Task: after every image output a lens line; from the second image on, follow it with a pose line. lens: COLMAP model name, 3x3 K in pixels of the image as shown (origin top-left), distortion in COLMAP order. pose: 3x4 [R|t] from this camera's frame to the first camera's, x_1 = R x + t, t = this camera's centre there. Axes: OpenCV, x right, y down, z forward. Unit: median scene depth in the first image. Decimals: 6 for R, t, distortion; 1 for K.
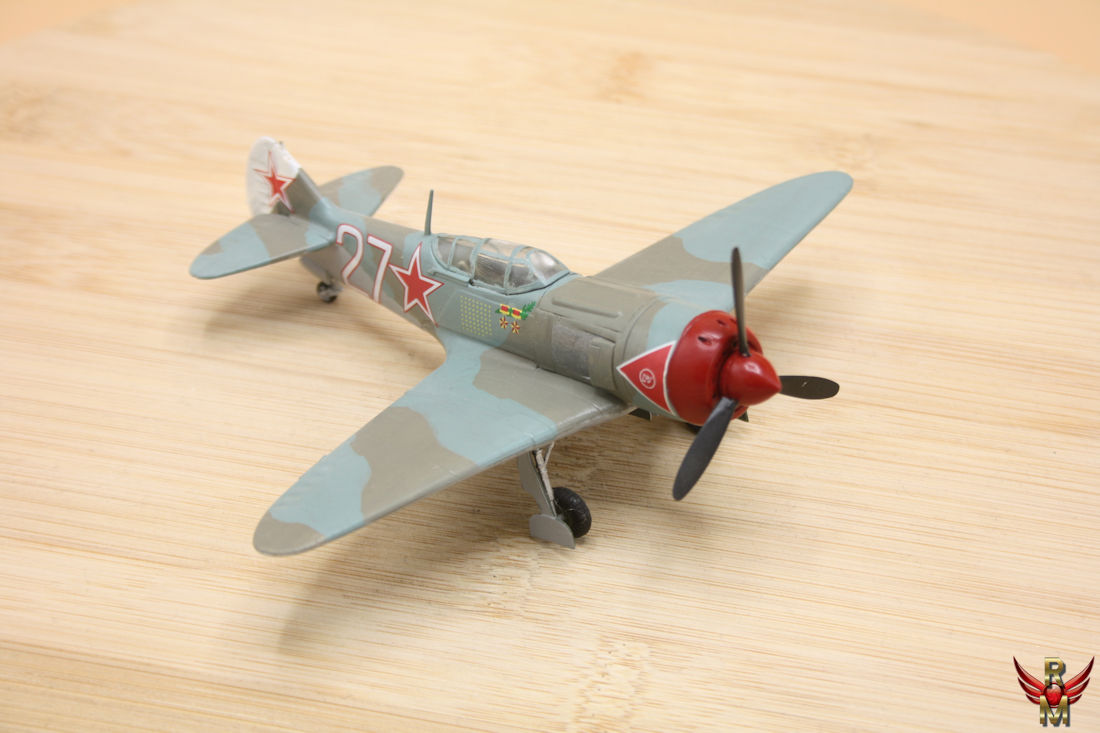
lens RADIAL K [[2378.0, 0, 488.1], [0, 2378.0, 366.1], [0, 0, 1]] dist [0.068016, -0.502473]
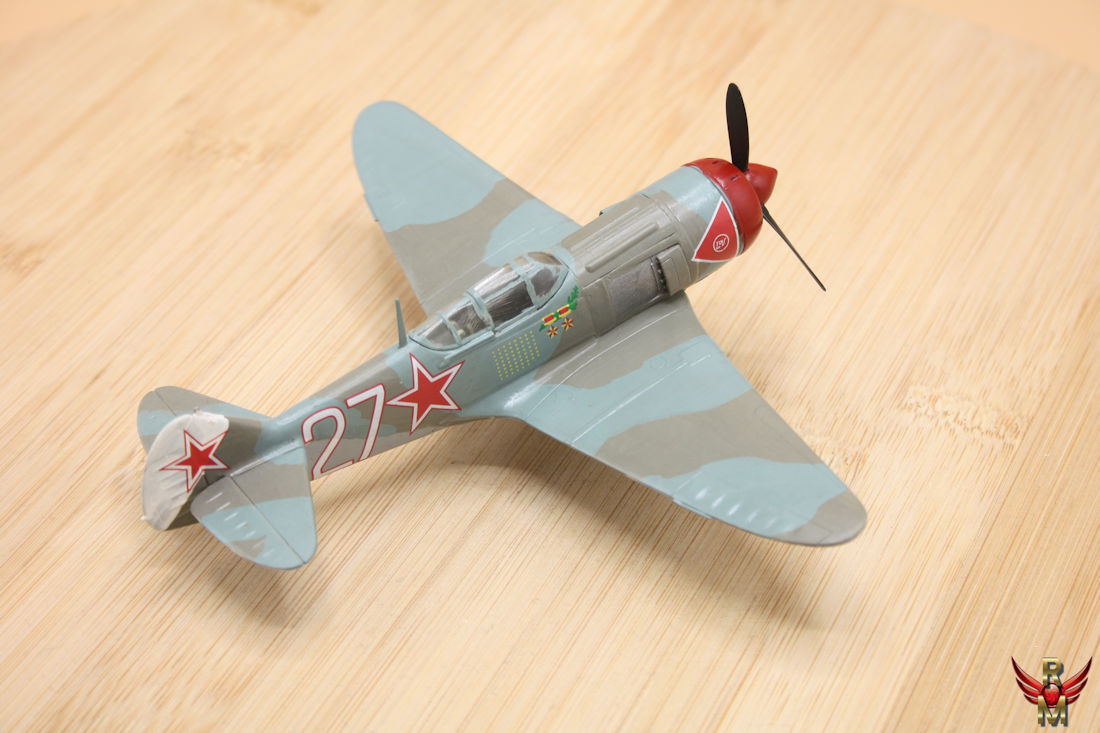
lens RADIAL K [[2378.0, 0, 488.1], [0, 2378.0, 366.1], [0, 0, 1]] dist [0.068016, -0.502473]
pose [[0.205551, -0.581822, 0.786913, -0.818324], [0.570669, 0.724485, 0.386599, -0.422174], [-0.795038, 0.369601, 0.480946, 0.563988]]
